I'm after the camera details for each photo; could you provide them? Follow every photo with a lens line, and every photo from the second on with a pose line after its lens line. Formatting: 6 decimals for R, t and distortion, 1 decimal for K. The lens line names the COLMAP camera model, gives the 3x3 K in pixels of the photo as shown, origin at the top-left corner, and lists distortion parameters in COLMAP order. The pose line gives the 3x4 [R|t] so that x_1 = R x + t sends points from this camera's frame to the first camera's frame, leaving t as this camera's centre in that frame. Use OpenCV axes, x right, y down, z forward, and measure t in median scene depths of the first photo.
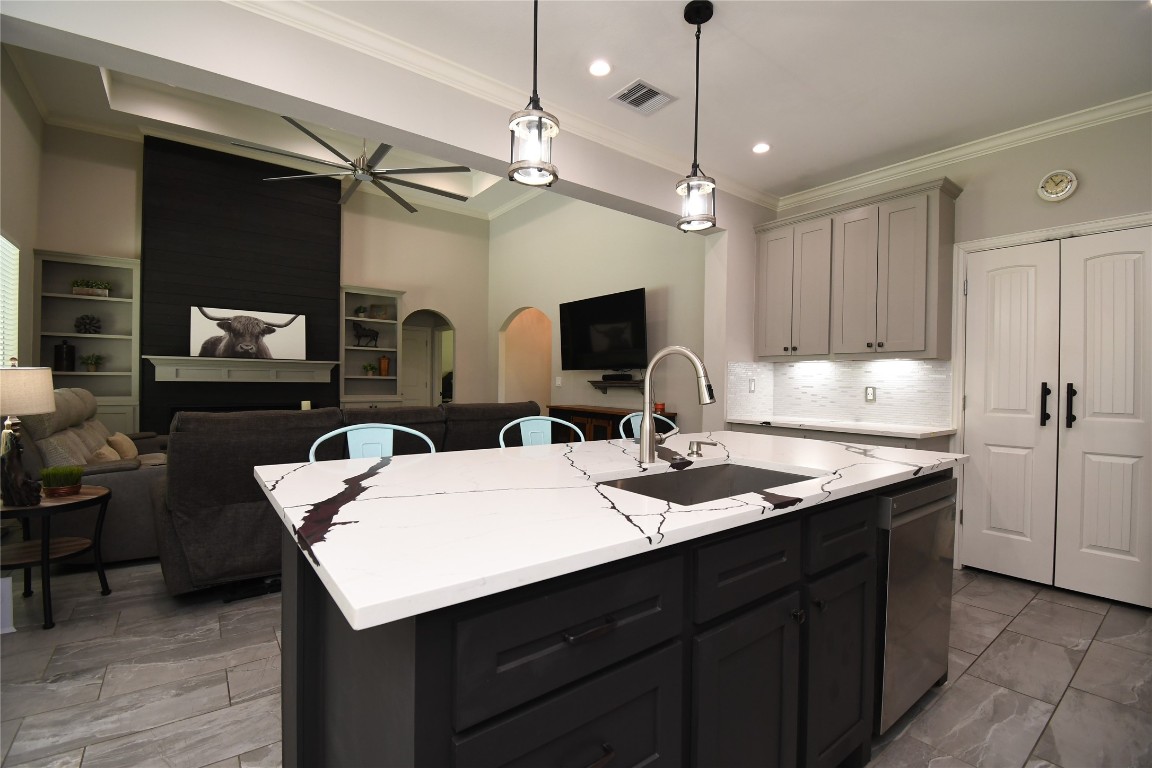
lens RADIAL K [[508.5, 0, 578.6], [0, 508.5, 384.5], [0, 0, 1]] dist [0.011223, -0.020756]
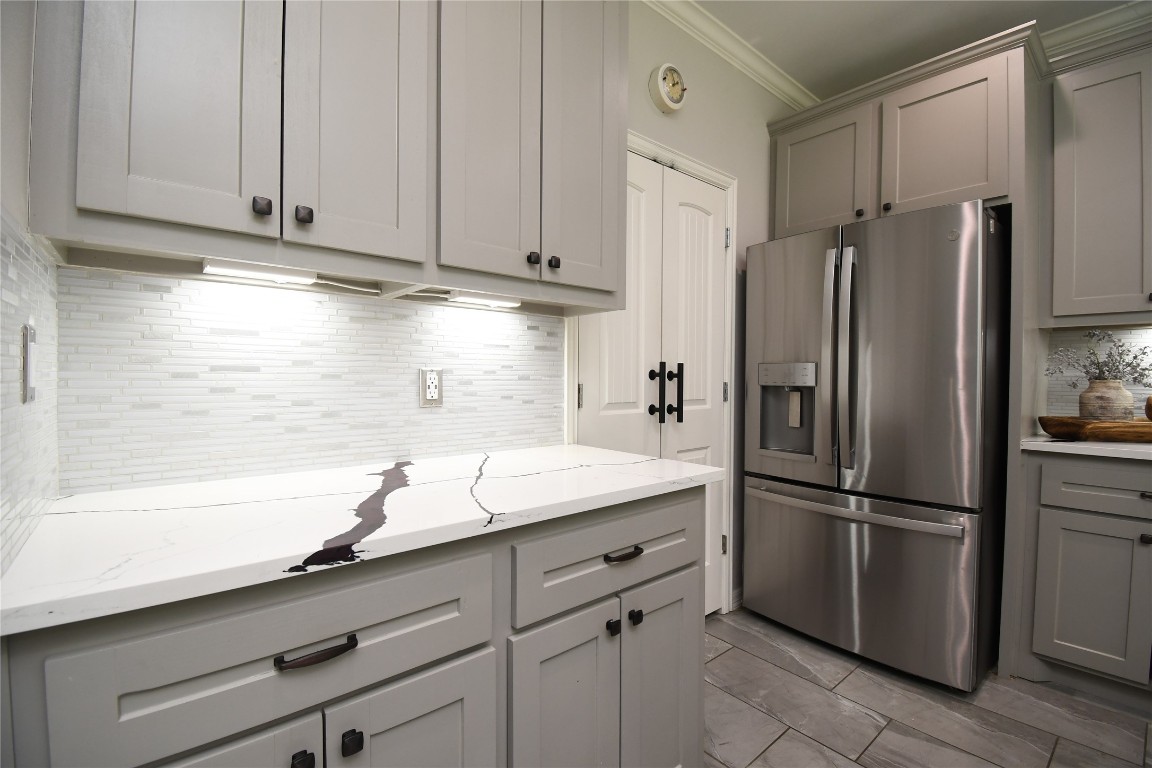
lens RADIAL K [[508.5, 0, 578.6], [0, 508.5, 384.5], [0, 0, 1]] dist [0.011223, -0.020756]
pose [[-0.047438, -0.030612, 0.998405, 0.352021], [-0.001698, 0.999531, 0.030566, 0.009445], [-0.998873, -0.000245, -0.047468, 1.856916]]
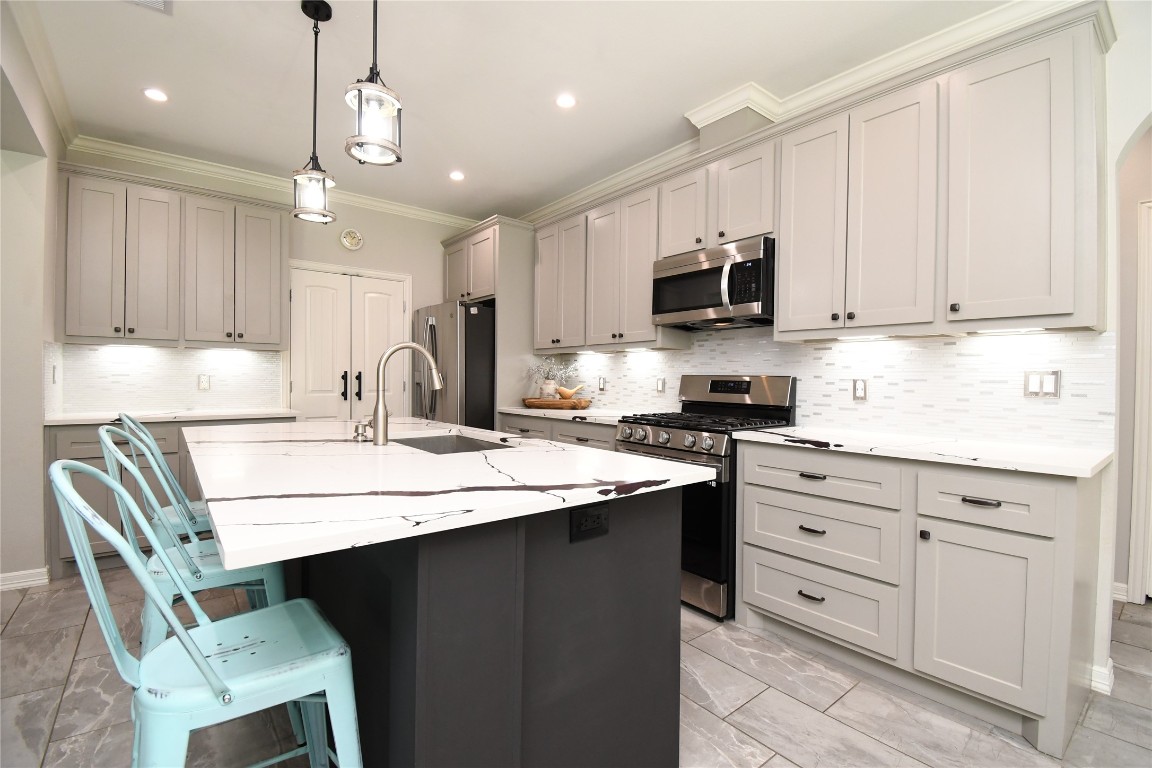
lens RADIAL K [[508.5, 0, 578.6], [0, 508.5, 384.5], [0, 0, 1]] dist [0.011223, -0.020756]
pose [[-0.021089, -0.025352, 0.999456, -0.934451], [-0.002651, 0.999676, 0.025302, -0.006939], [-0.999774, -0.002116, -0.021150, 0.569874]]
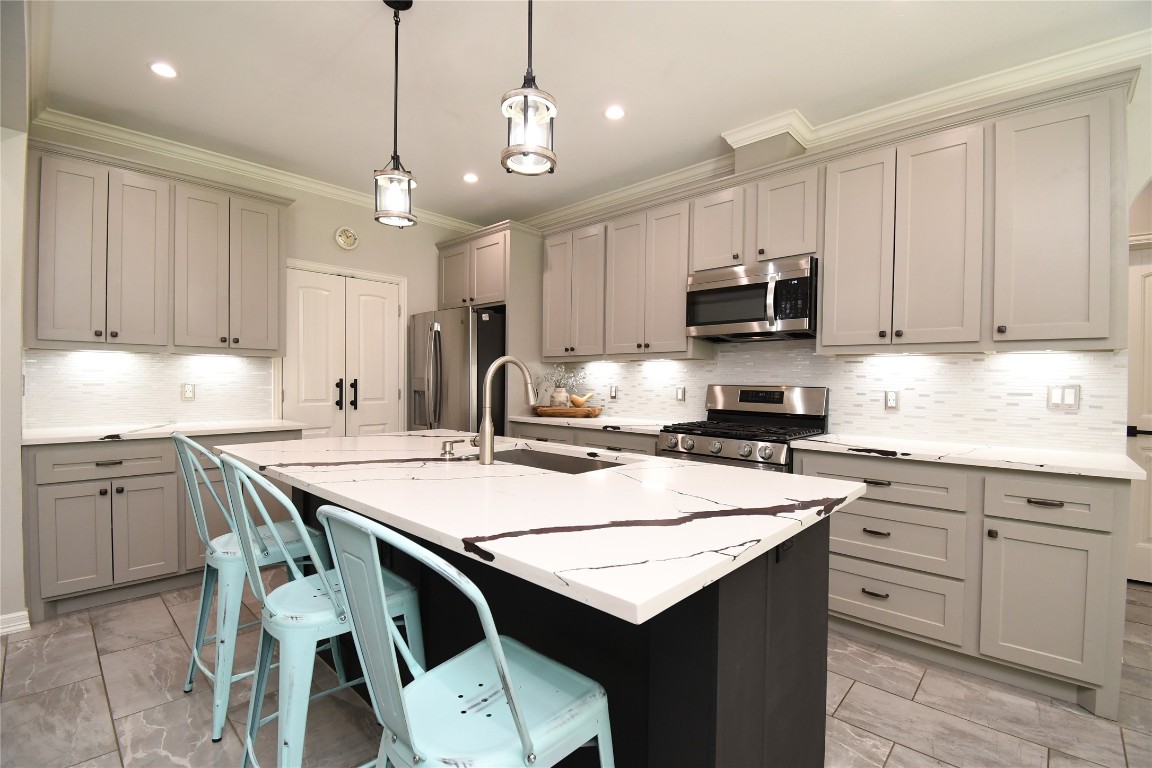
lens RADIAL K [[504.1, 0, 579.3], [0, 504.1, 388.4], [0, 0, 1]] dist [0.010927, -0.019756]
pose [[-0.165030, -0.029513, 0.985847, -0.887015], [-0.005644, 0.999564, 0.028979, -0.033864], [-0.986272, -0.000782, -0.165125, 0.944546]]
